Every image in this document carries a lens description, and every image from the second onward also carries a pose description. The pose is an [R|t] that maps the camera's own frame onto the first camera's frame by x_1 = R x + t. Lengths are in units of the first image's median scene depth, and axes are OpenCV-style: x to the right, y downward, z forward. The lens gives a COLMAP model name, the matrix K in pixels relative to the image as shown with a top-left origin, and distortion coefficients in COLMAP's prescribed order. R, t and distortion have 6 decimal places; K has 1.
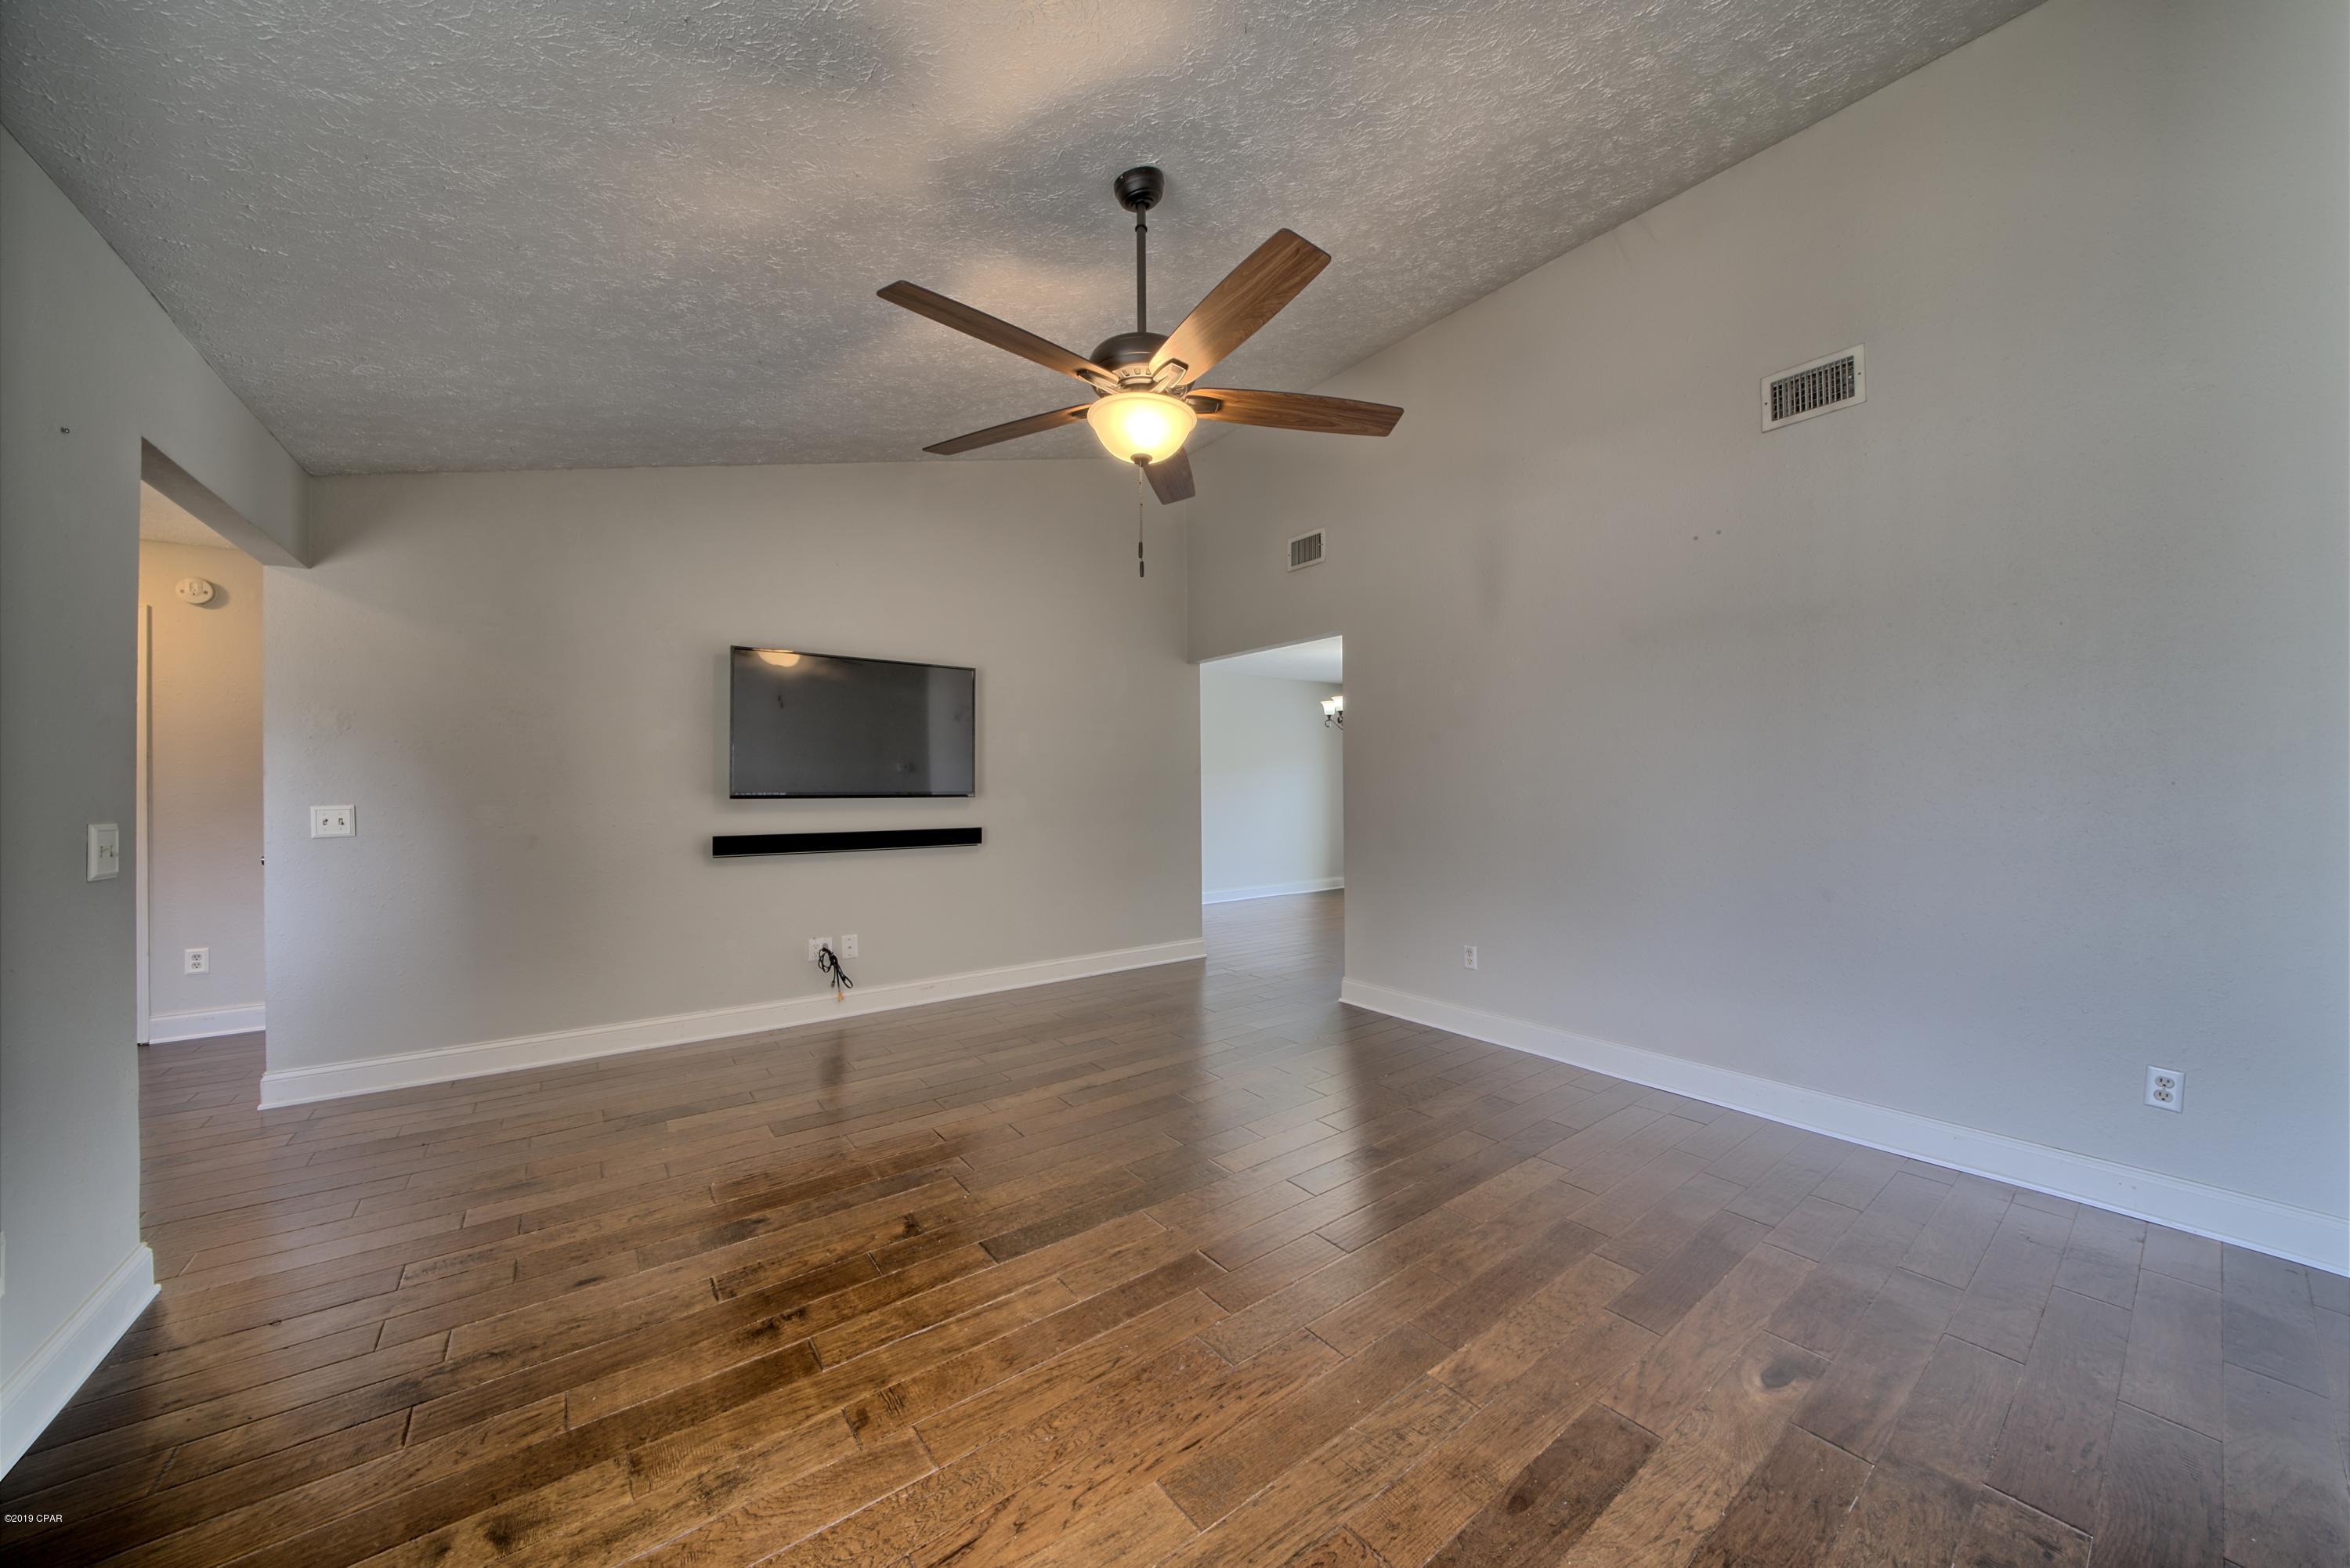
lens RADIAL K [[813.0, 0, 1168.7], [0, 813.0, 782.5], [0, 0, 1]] dist [-0.025176, 0.002891]
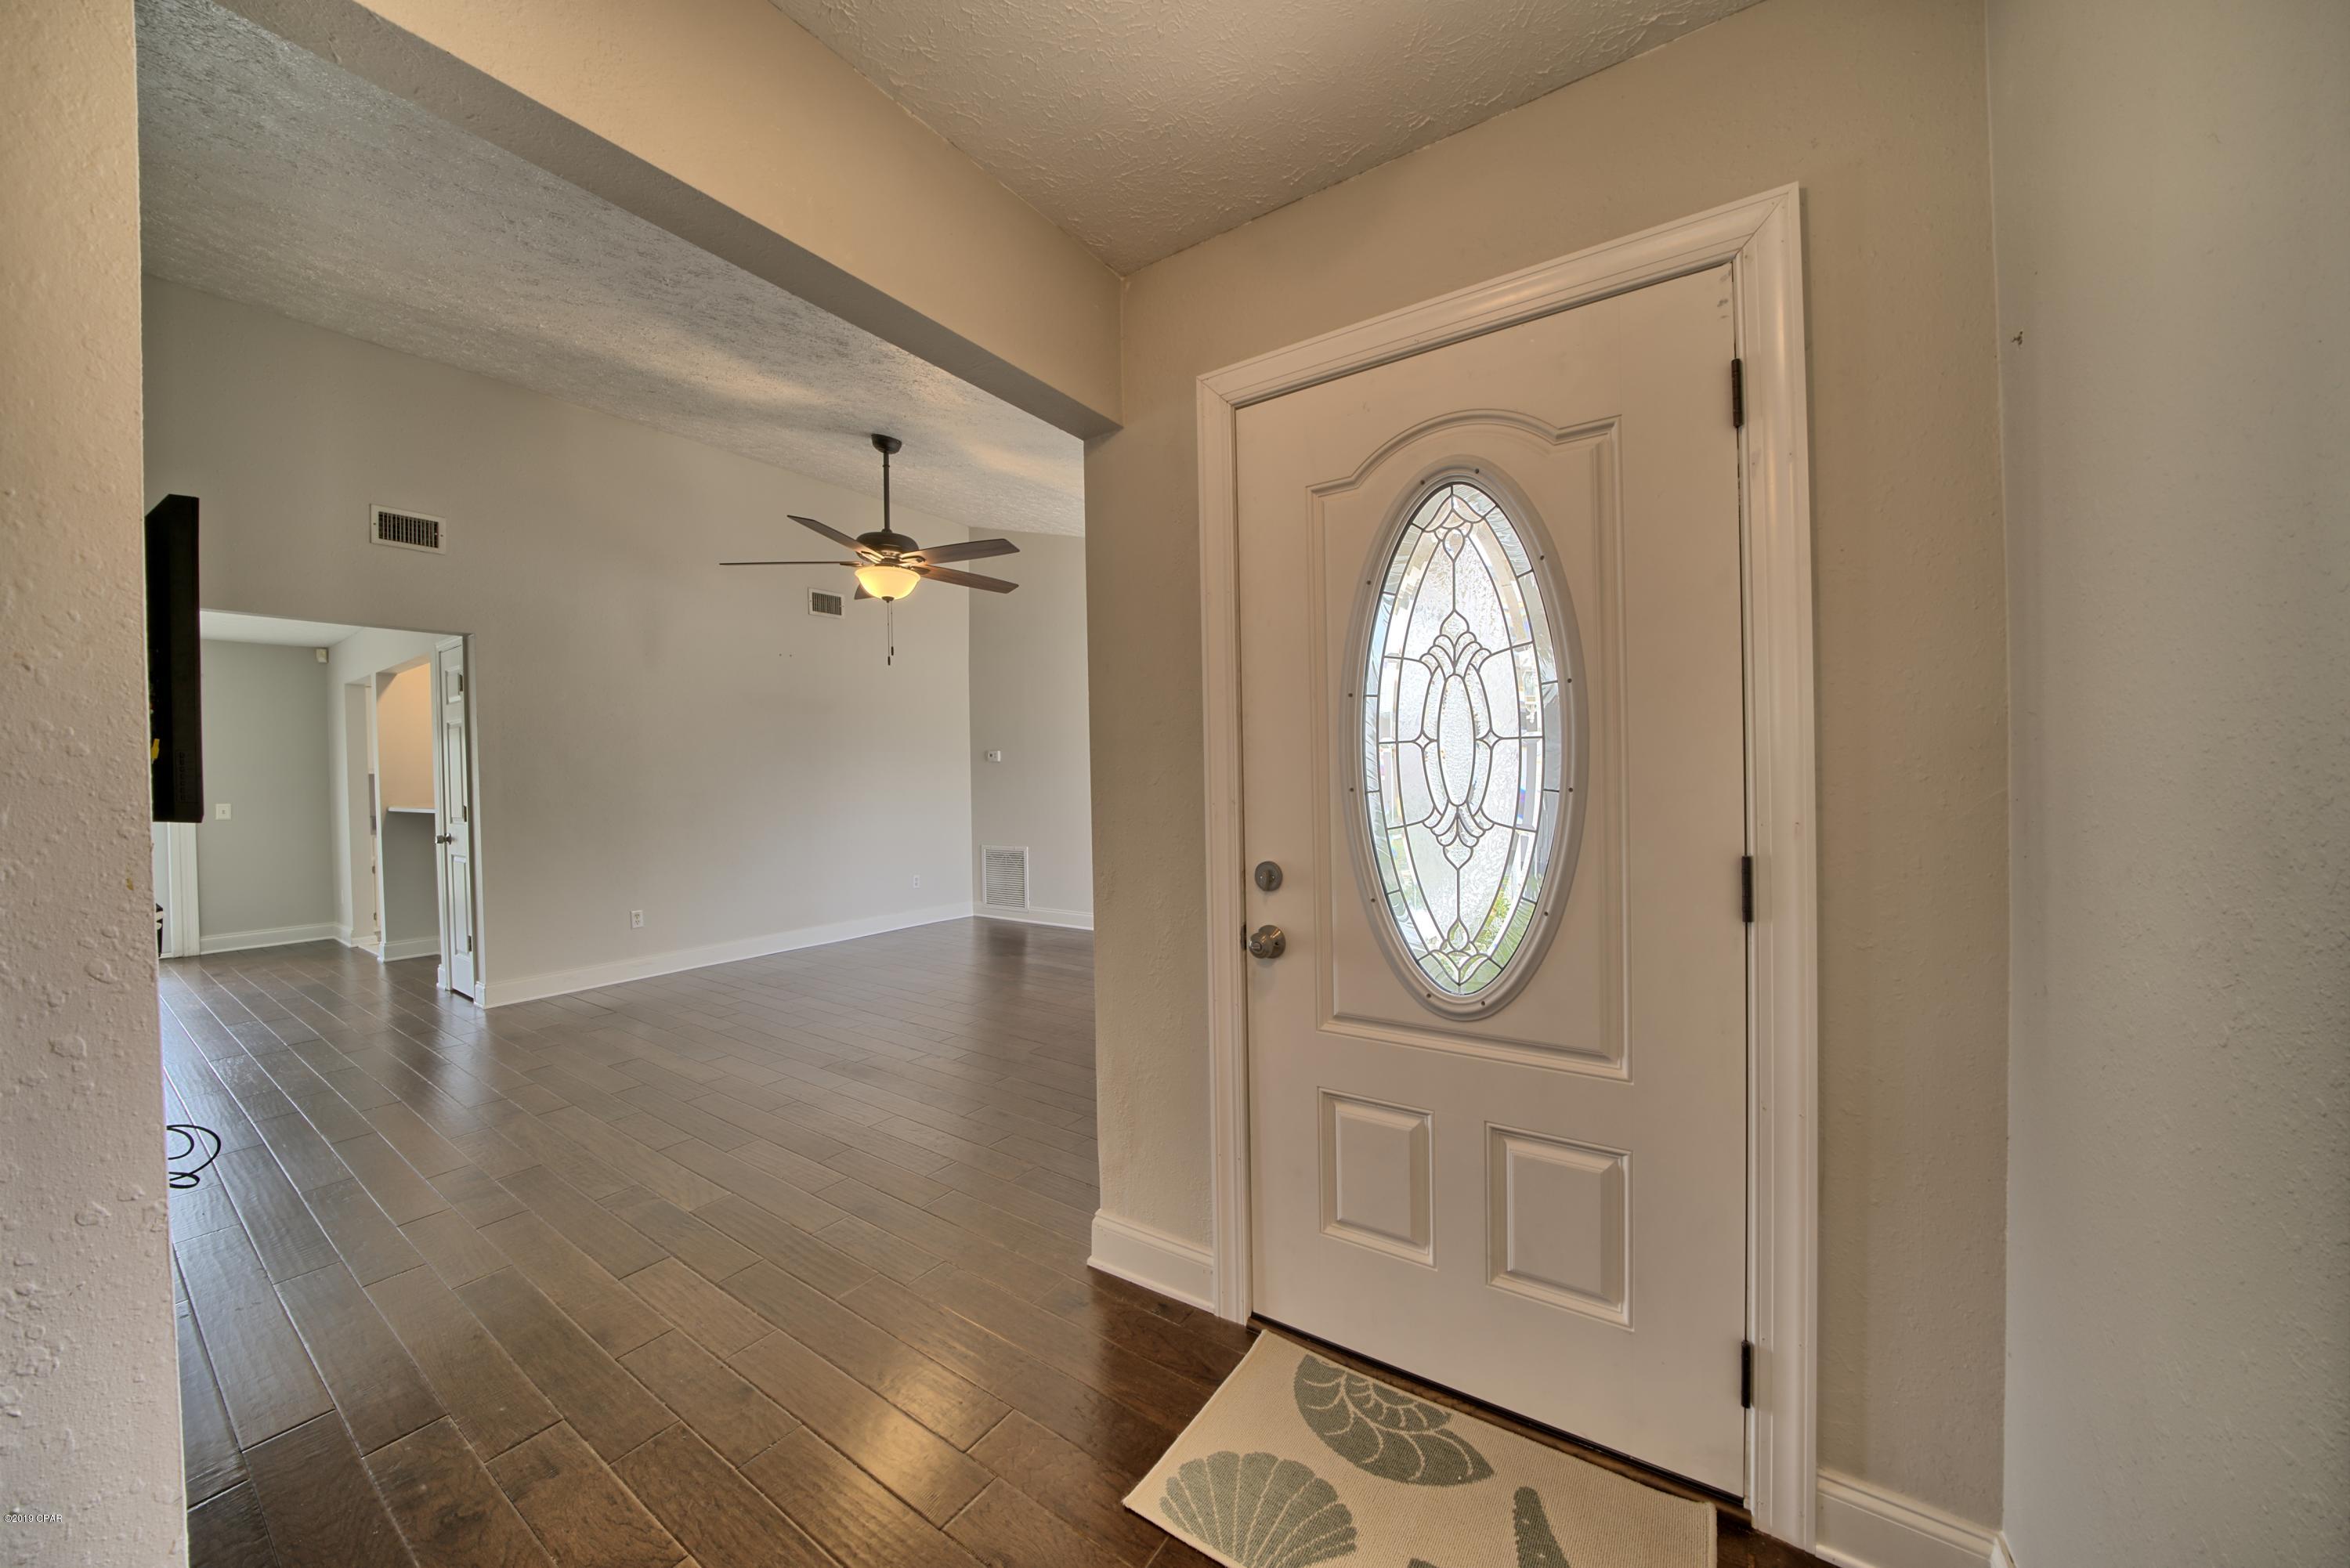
lens RADIAL K [[813.0, 0, 1168.7], [0, 813.0, 782.5], [0, 0, 1]] dist [-0.025176, 0.002891]
pose [[-0.322734, 0.004609, 0.946478, -1.896200], [0.017992, 0.999837, 0.001267, 0.013492], [-0.946319, 0.017438, -0.322764, 0.993873]]
